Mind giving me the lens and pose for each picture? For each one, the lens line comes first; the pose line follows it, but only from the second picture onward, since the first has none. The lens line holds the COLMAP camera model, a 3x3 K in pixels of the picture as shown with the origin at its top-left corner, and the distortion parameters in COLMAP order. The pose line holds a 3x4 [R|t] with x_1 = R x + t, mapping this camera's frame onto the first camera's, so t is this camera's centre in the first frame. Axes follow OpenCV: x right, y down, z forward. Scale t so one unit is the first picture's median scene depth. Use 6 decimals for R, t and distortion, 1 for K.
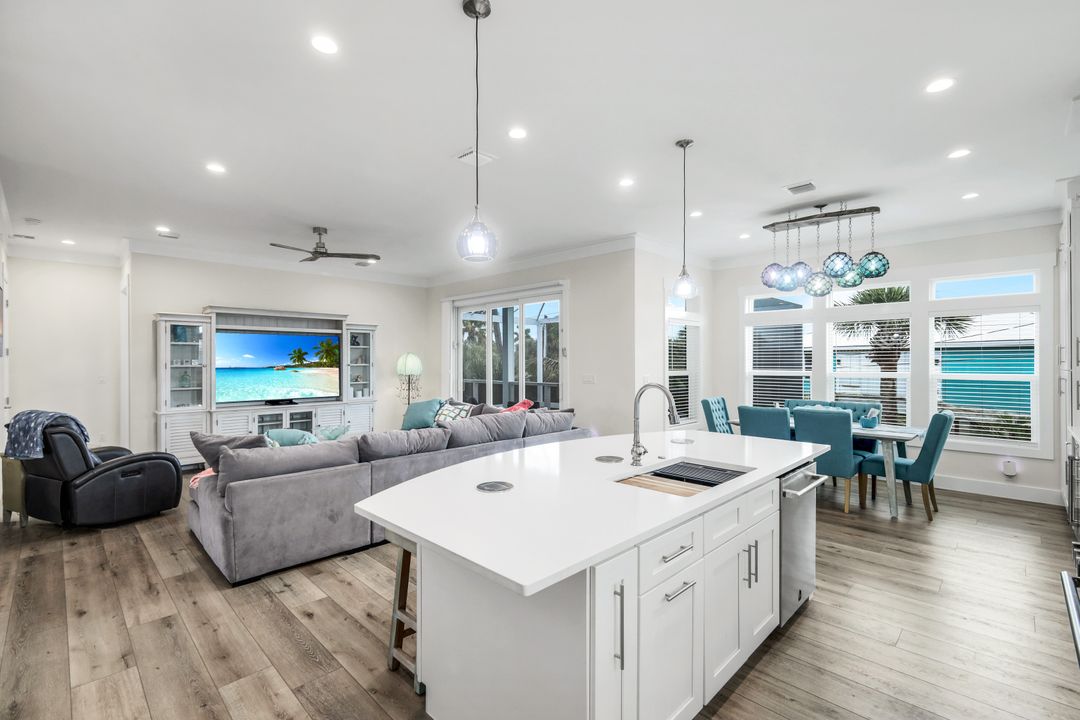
lens RADIAL K [[476.1, 0, 536.9], [0, 476.1, 359.8], [0, 0, 1]] dist [0.005559, -0.002029]
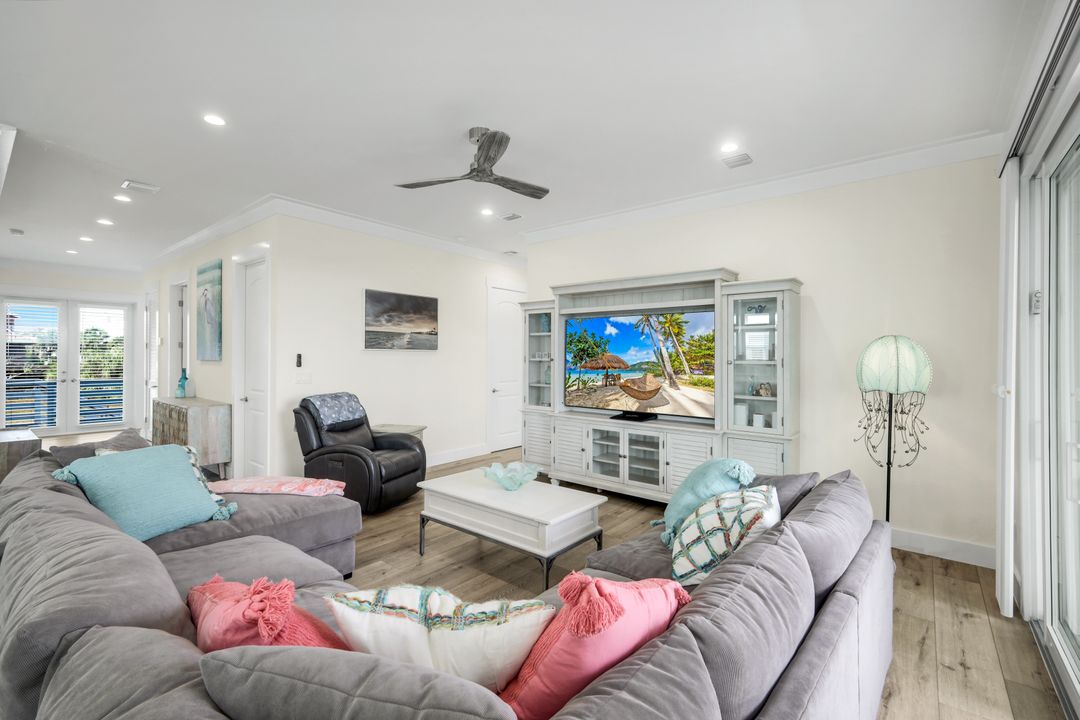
lens RADIAL K [[476.1, 0, 543.6], [0, 476.1, 352.5], [0, 0, 1]] dist [0.005559, -0.002029]
pose [[0.098776, -0.006836, -0.995086, 0.157110], [-0.003813, 0.999966, -0.007248, 0.006326], [0.995102, 0.004510, 0.098746, 1.017872]]
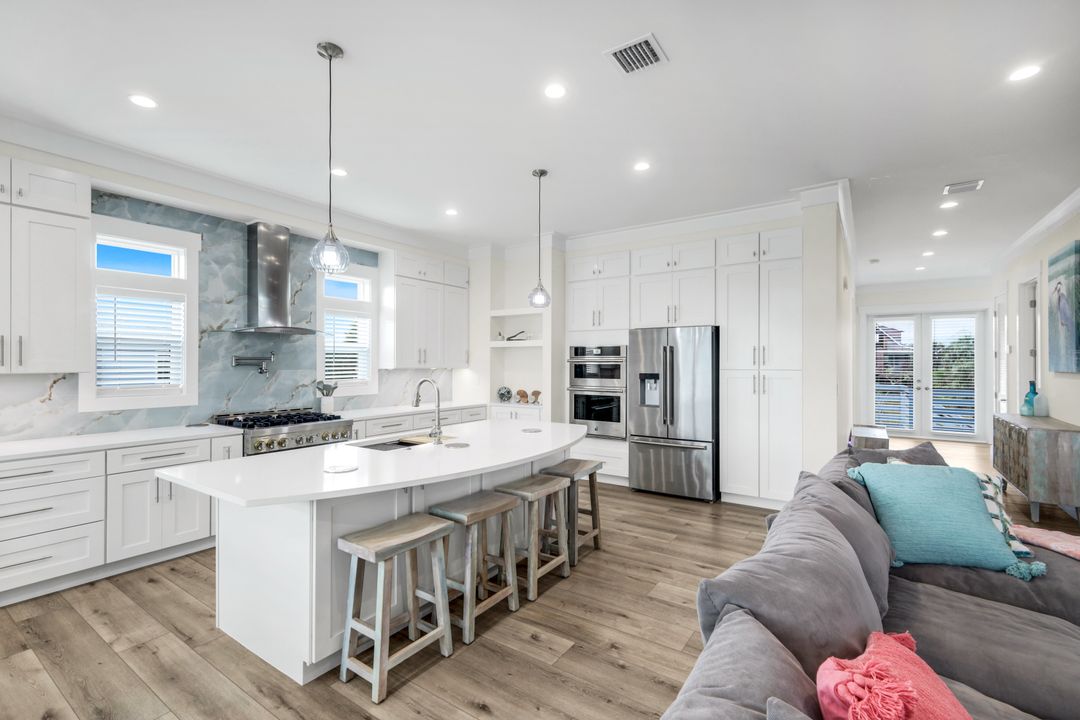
lens RADIAL K [[476.1, 0, 528.3], [0, 476.1, 360.1], [0, 0, 1]] dist [0.005559, -0.002029]
pose [[-0.986405, -0.001100, -0.164331, 0.089870], [-0.000195, 0.999985, -0.005528, 0.002565], [0.164335, -0.005420, -0.986390, 1.054170]]
